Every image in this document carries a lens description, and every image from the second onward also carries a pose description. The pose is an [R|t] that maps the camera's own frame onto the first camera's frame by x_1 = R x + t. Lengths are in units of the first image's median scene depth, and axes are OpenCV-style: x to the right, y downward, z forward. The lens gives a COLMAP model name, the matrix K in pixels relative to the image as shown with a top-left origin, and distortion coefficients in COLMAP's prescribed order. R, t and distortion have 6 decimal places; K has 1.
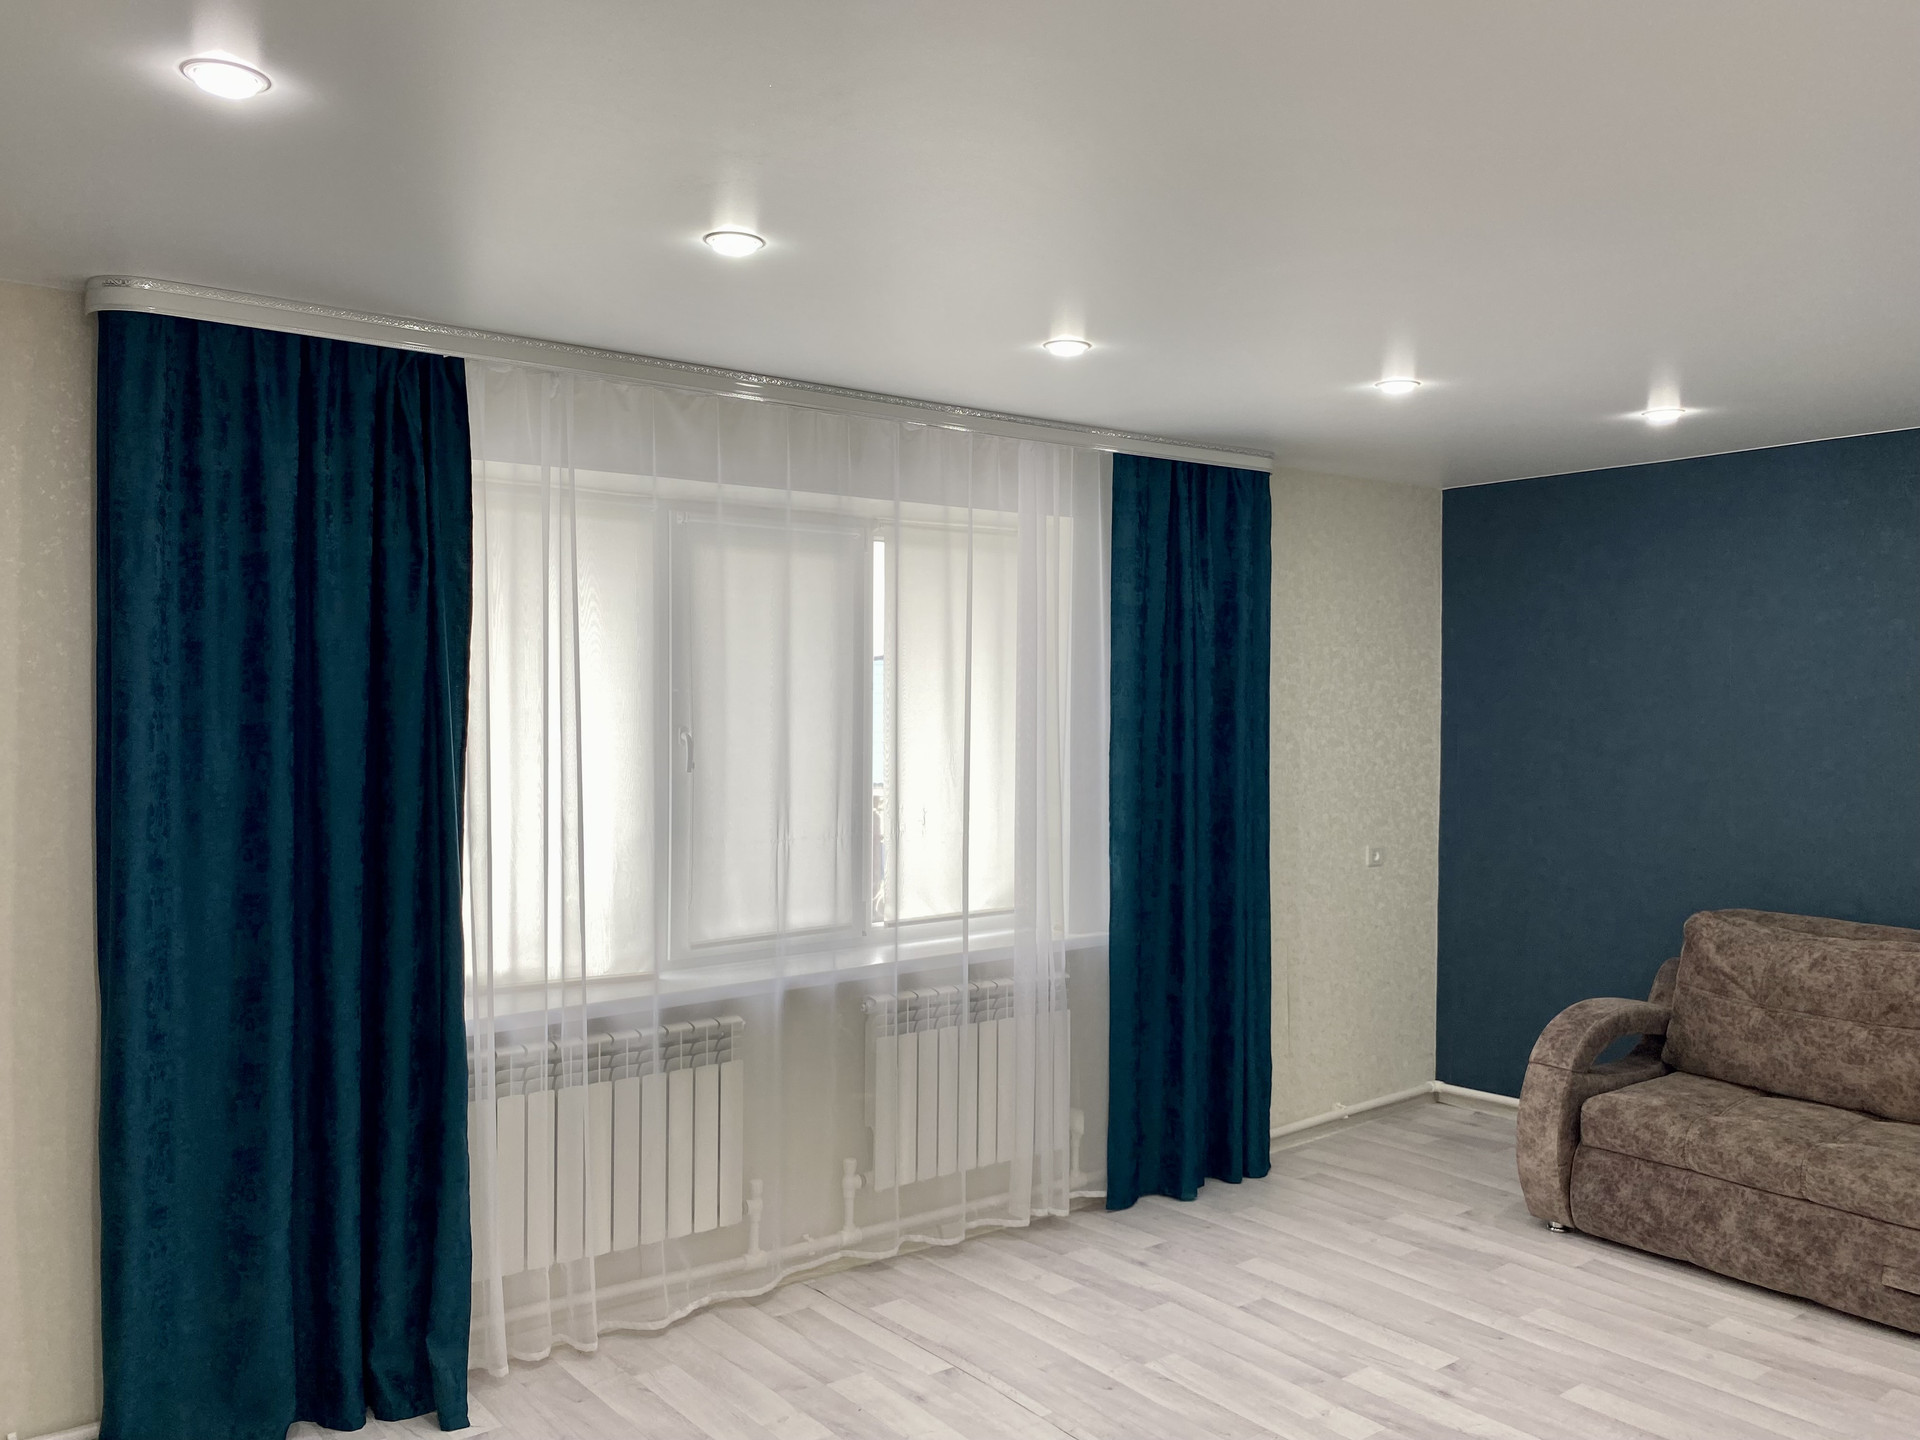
lens RADIAL K [[1449.4, 0, 972.9], [0, 1449.4, 708.3], [0, 0, 1]] dist [0.029582, -0.042541]
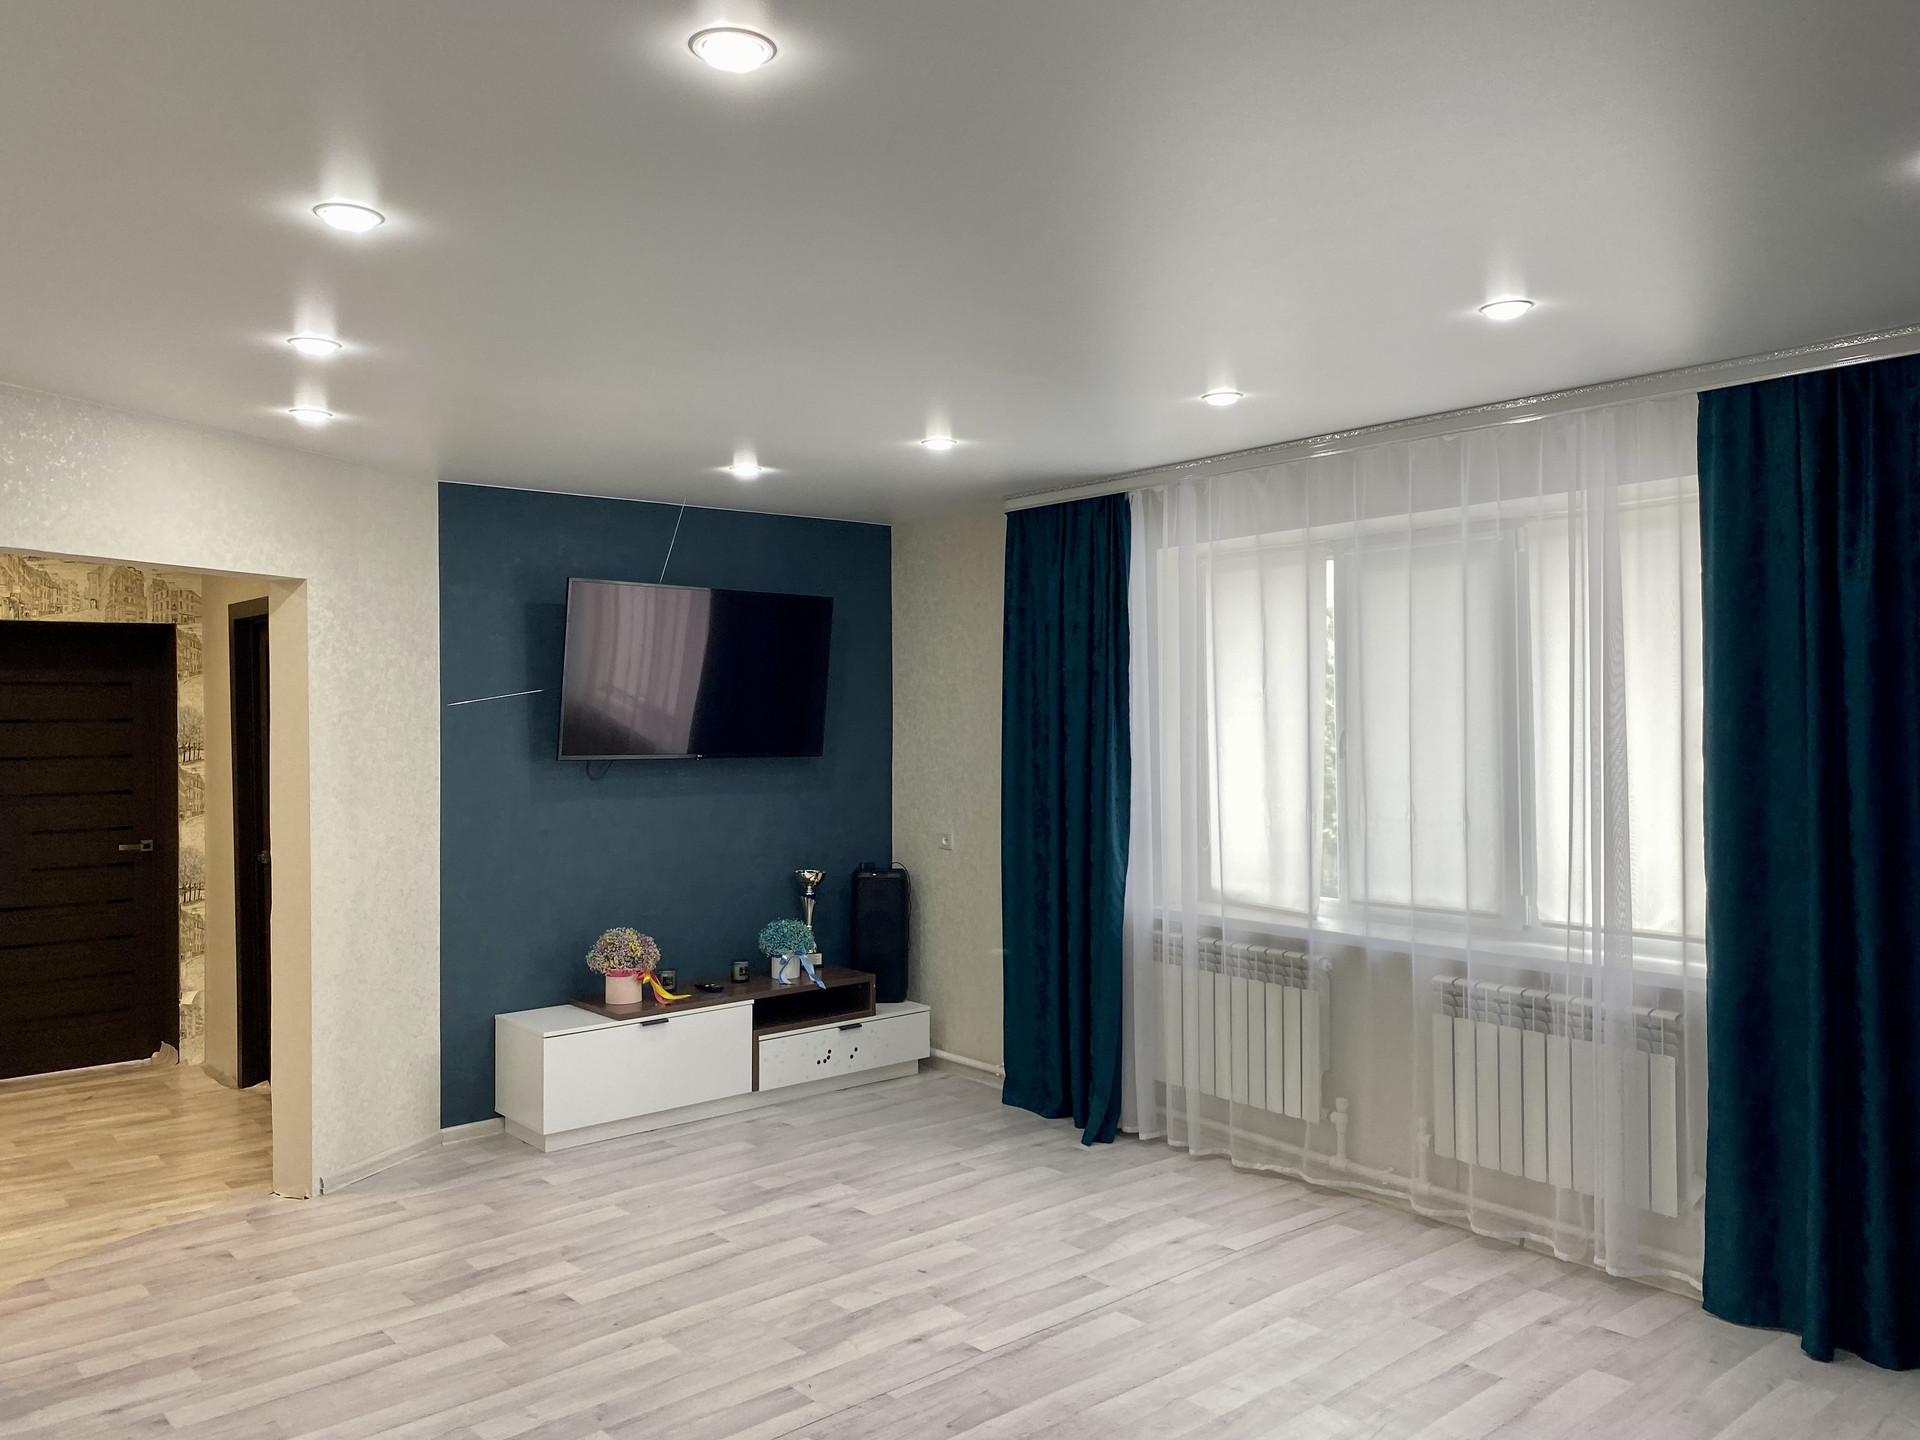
lens RADIAL K [[1449.4, 0, 974.4], [0, 1449.4, 717.5], [0, 0, 1]] dist [0.029582, -0.042541]
pose [[0.043596, -0.013753, -0.998955, 1.045259], [0.002760, 0.999903, -0.013646, 0.025148], [0.999045, -0.002162, 0.043629, 0.646164]]
